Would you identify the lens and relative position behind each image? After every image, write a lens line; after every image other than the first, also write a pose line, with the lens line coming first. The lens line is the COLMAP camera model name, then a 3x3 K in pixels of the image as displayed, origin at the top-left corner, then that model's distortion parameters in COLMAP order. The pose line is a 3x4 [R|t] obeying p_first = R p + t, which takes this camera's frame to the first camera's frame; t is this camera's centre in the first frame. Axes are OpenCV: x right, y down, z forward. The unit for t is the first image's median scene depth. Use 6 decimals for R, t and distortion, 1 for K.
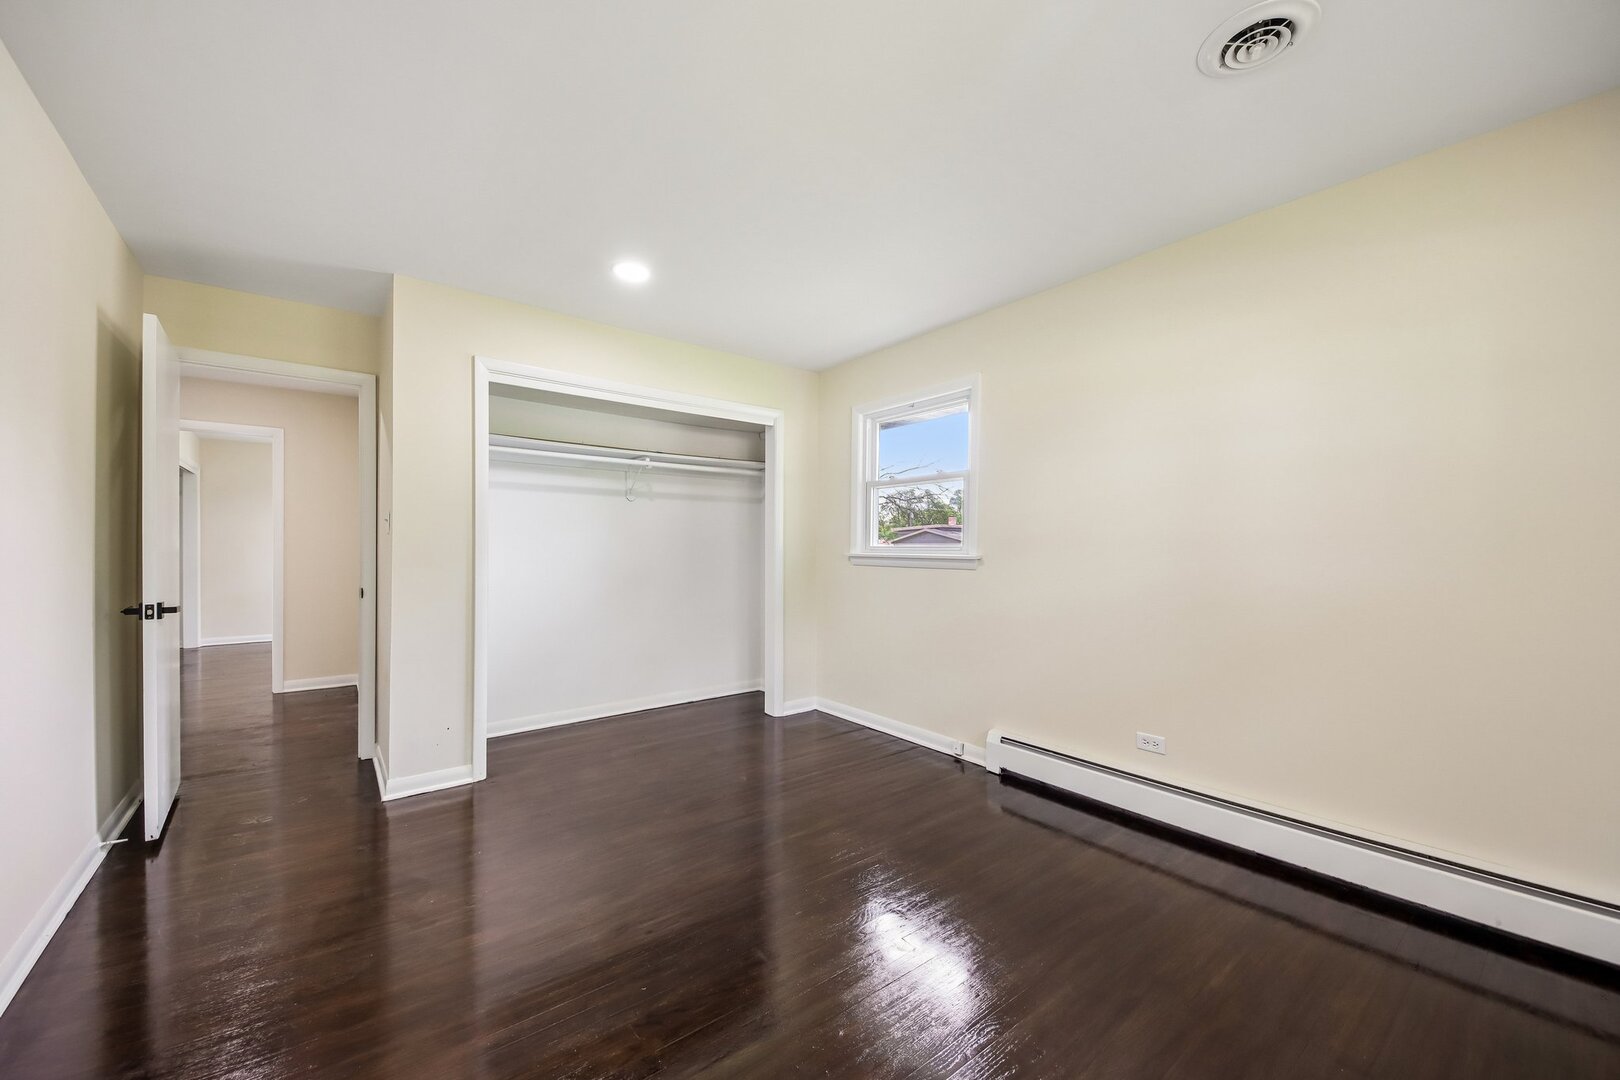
lens RADIAL K [[600.8, 0, 790.1], [0, 600.8, 545.3], [0, 0, 1]] dist [0.000273, -0.000053]
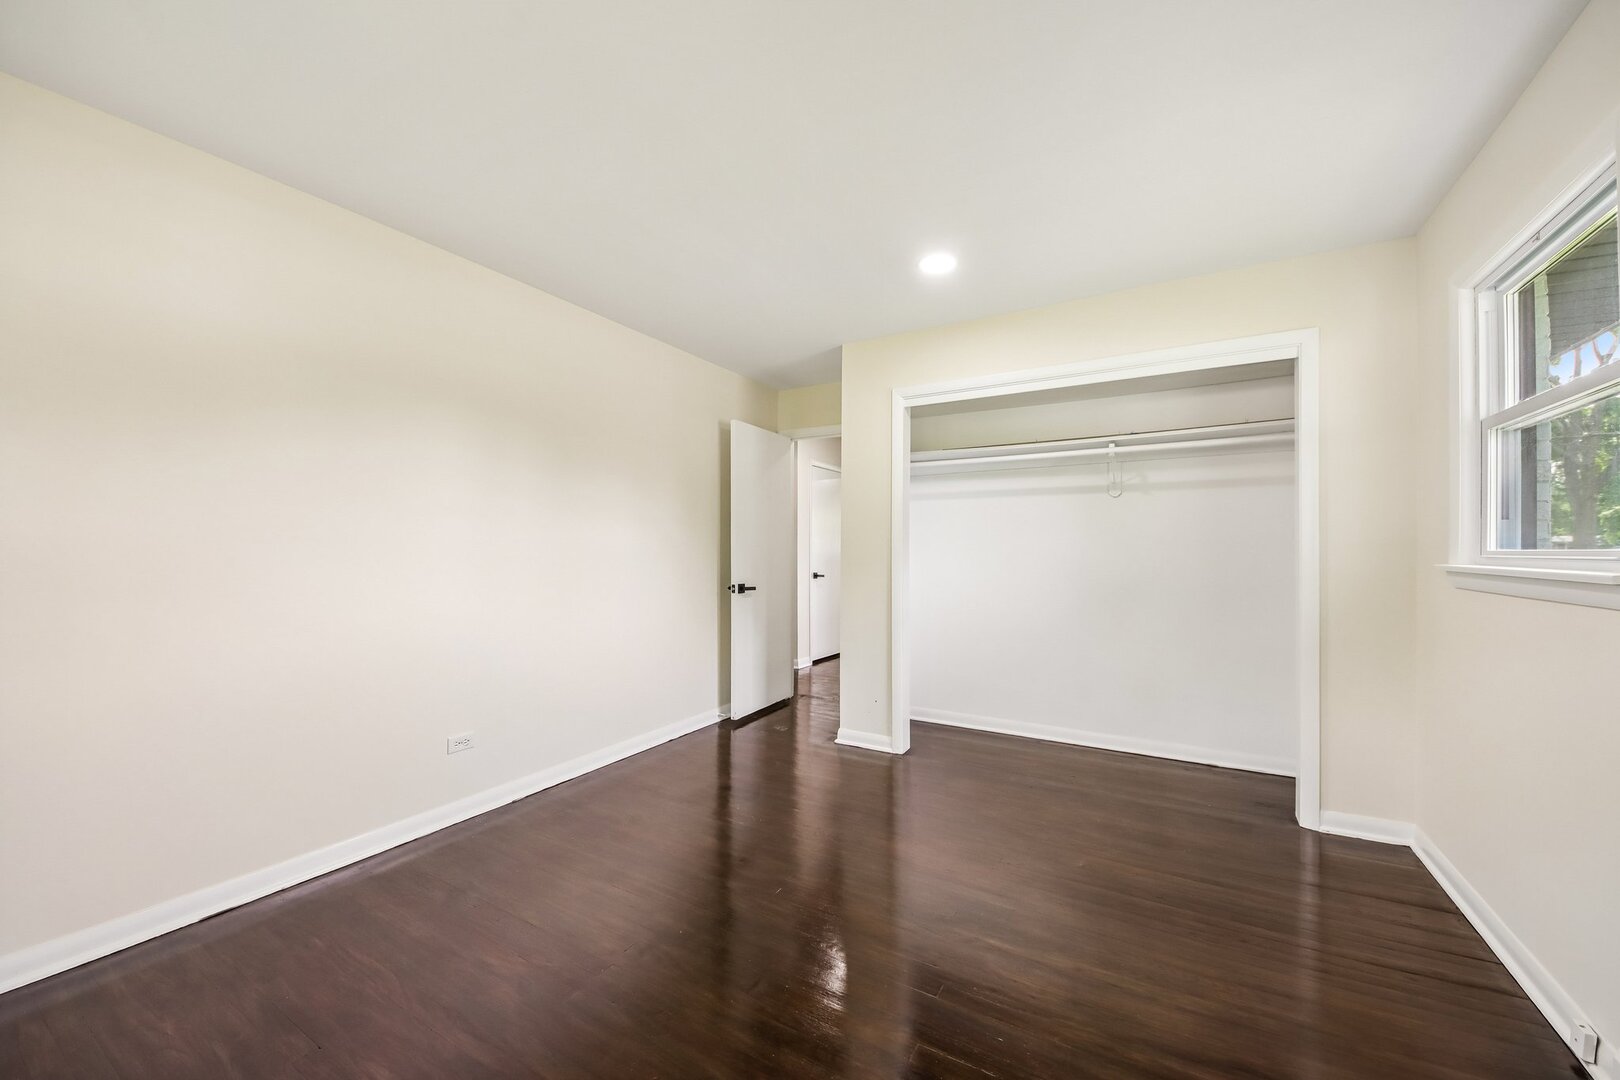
lens RADIAL K [[623.2, 0, 821.3], [0, 623.2, 548.0], [0, 0, 1]] dist [0.000620, -0.000067]
pose [[0.360492, -0.003402, -0.932756, 0.415828], [0.003094, 0.999992, -0.002452, -0.002246], [0.932757, -0.002002, 0.360500, 0.322211]]
